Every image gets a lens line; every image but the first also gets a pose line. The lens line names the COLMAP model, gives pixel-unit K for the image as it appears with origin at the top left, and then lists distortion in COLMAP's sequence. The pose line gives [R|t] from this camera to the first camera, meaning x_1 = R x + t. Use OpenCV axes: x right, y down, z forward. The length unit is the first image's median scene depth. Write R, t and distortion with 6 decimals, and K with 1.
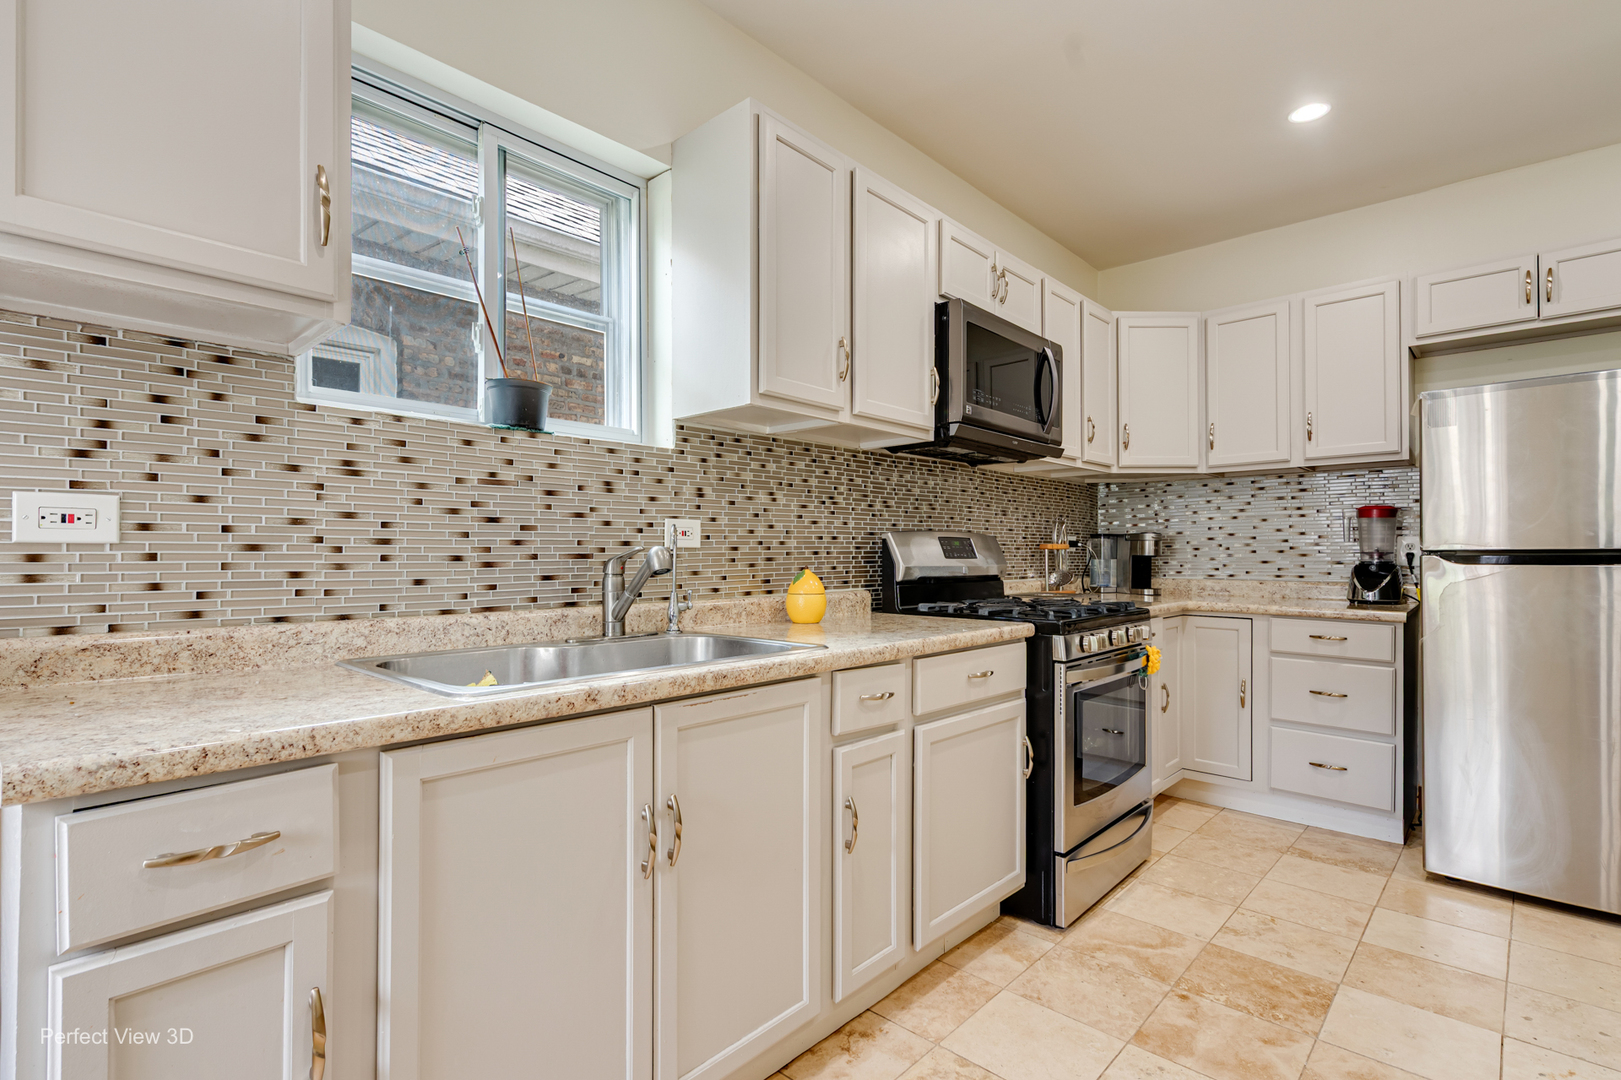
lens RADIAL K [[827.6, 0, 794.3], [0, 827.6, 551.9], [0, 0, 1]] dist [0.022360, -0.010013]
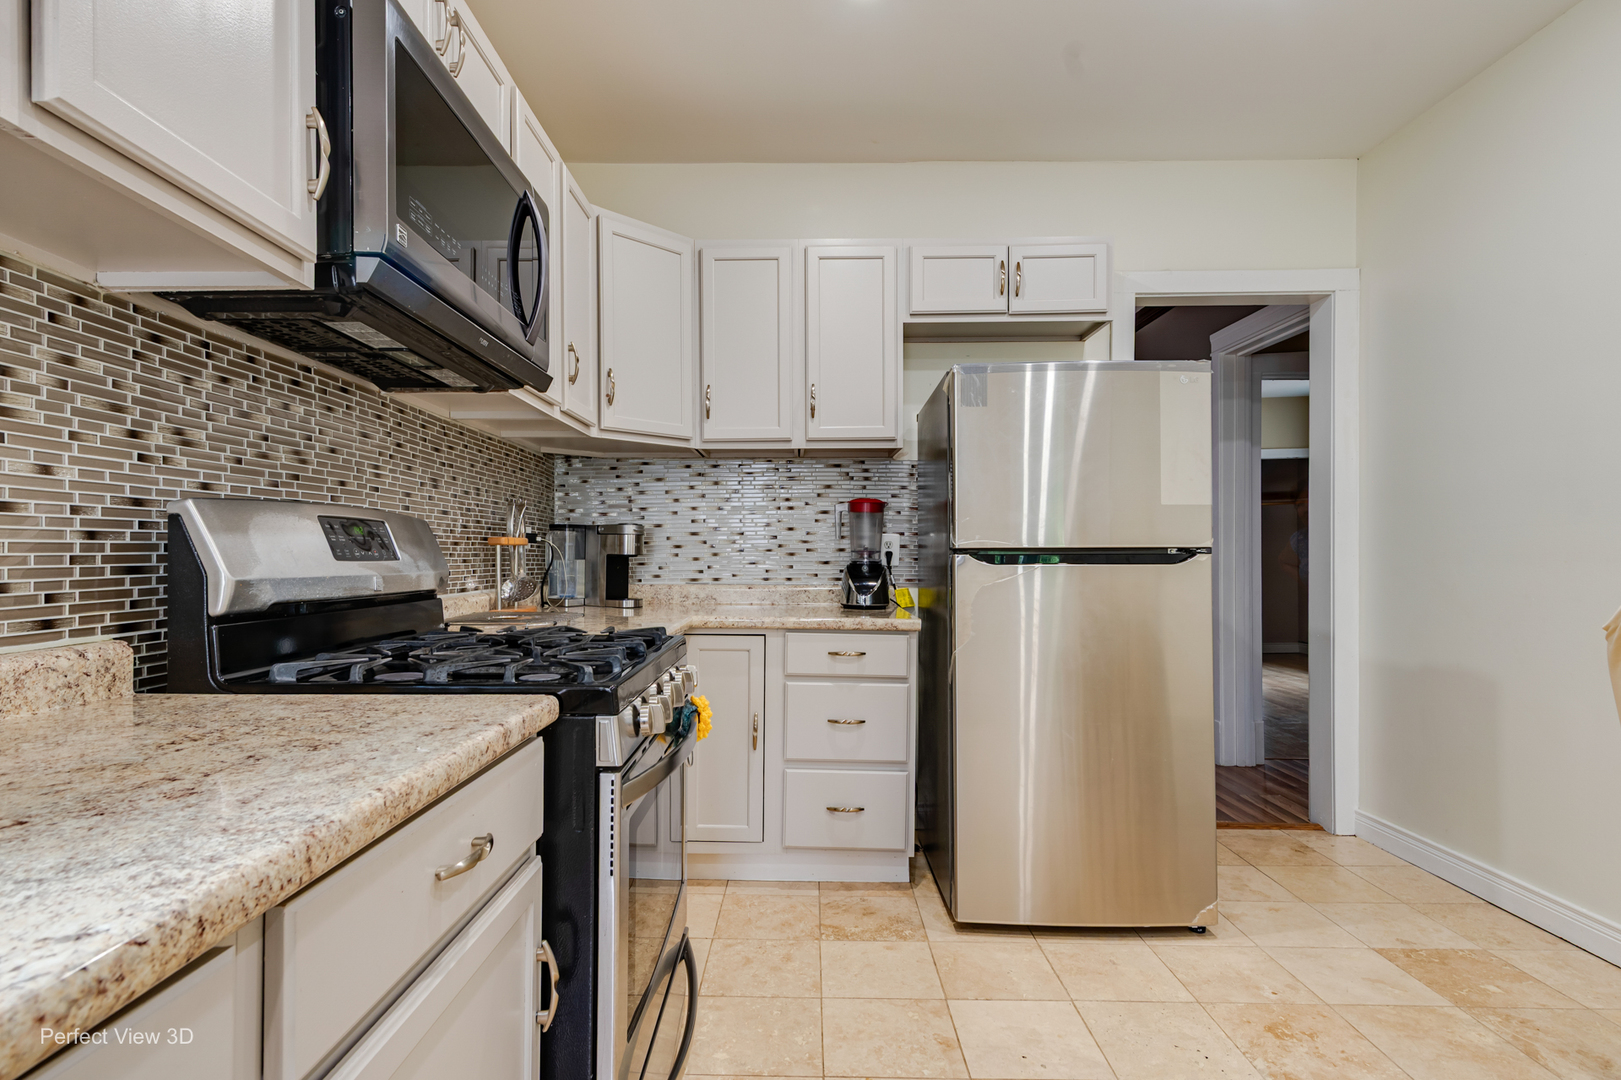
lens RADIAL K [[827.6, 0, 794.3], [0, 827.6, 551.9], [0, 0, 1]] dist [0.022360, -0.010013]
pose [[0.748977, 0.001771, 0.662594, 0.055613], [-0.001767, 0.999998, -0.000676, 0.002476], [-0.662594, -0.000664, 0.748978, 0.416160]]
